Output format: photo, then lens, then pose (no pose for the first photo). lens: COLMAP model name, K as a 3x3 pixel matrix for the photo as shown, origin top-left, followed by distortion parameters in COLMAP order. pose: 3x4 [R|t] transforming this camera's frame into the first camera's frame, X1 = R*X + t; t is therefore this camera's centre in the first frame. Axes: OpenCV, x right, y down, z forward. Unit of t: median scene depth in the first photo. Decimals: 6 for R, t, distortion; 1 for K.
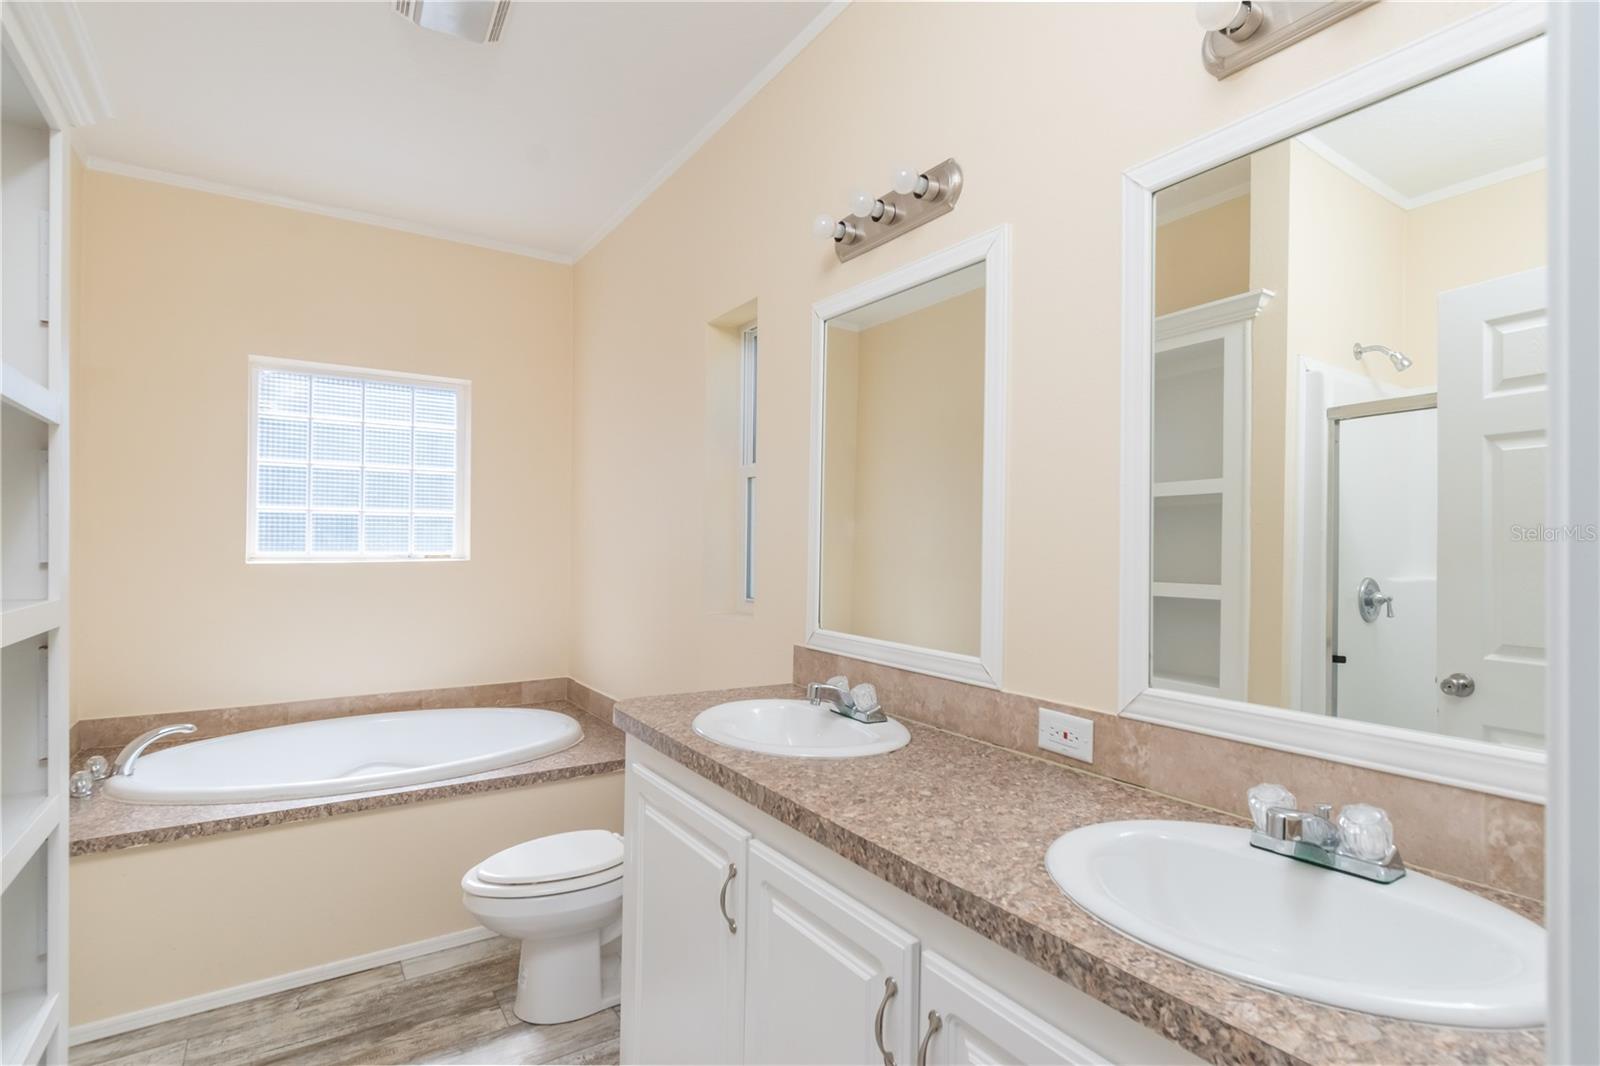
lens RADIAL K [[790.0, 0, 808.6], [0, 790.0, 541.4], [0, 0, 1]] dist [0.013001, -0.005926]
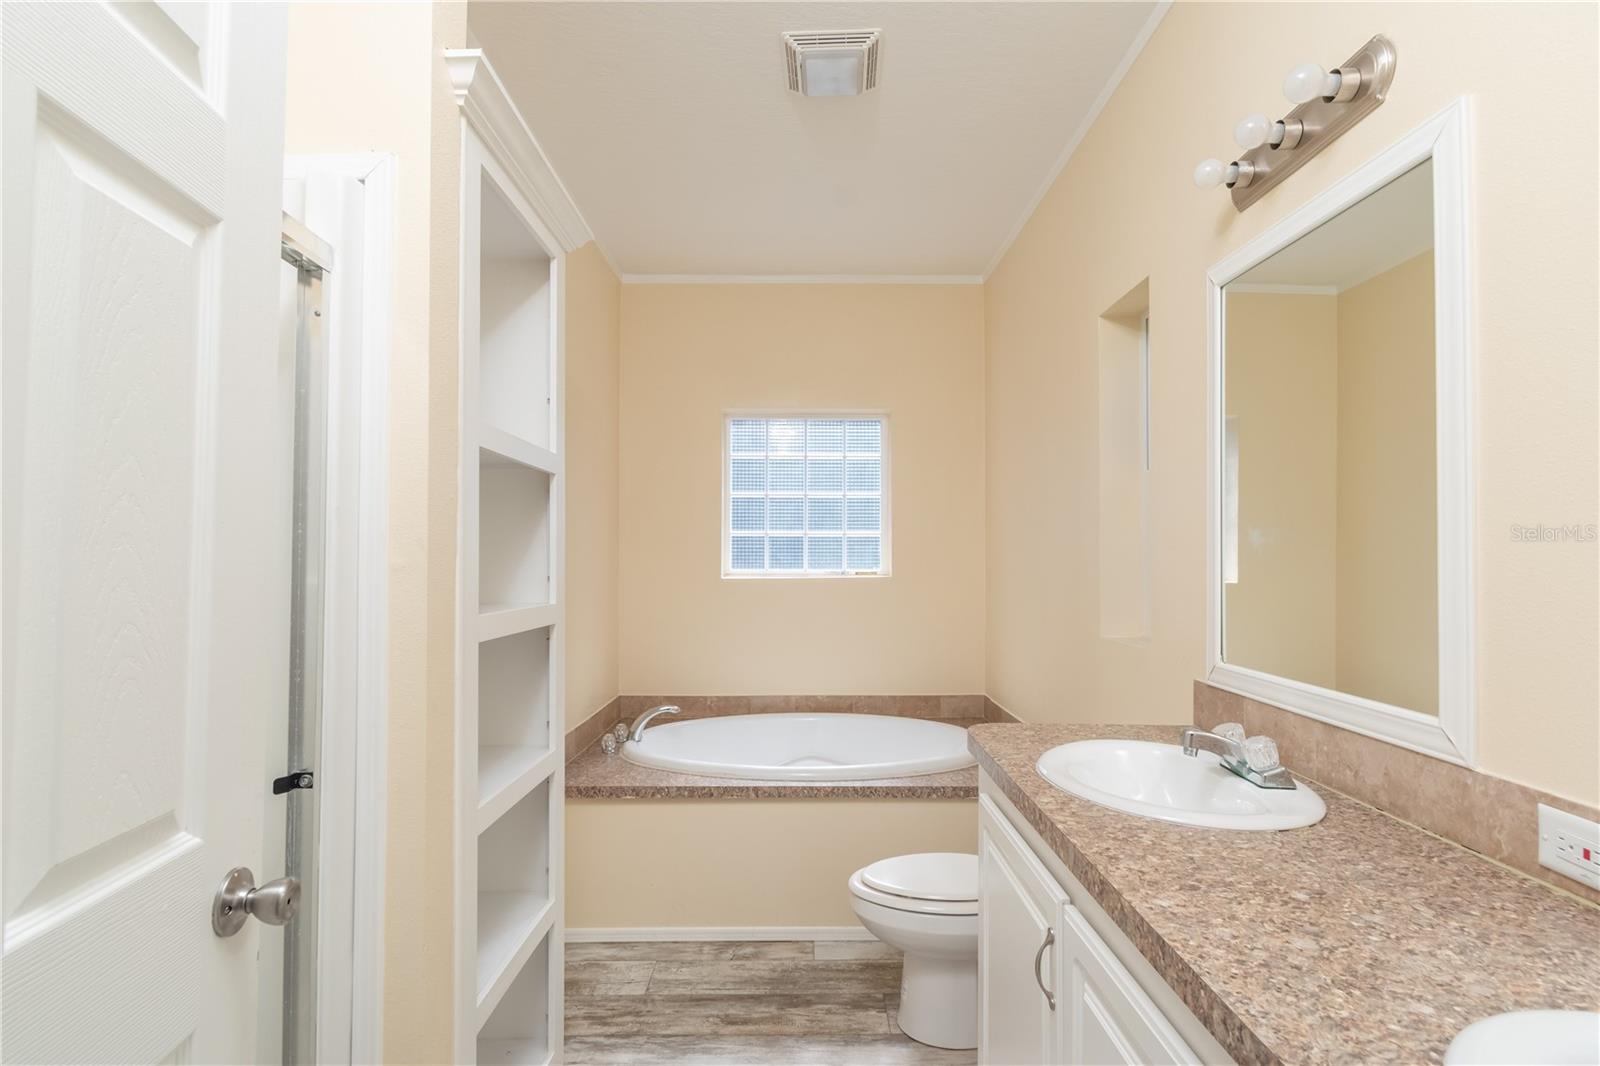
lens RADIAL K [[790.0, 0, 808.6], [0, 790.0, 541.4], [0, 0, 1]] dist [0.013001, -0.005926]
pose [[0.838946, -0.019263, -0.543874, 0.107317], [0.006873, 0.999669, -0.024806, 0.003046], [0.544171, 0.017073, 0.838800, 0.081009]]
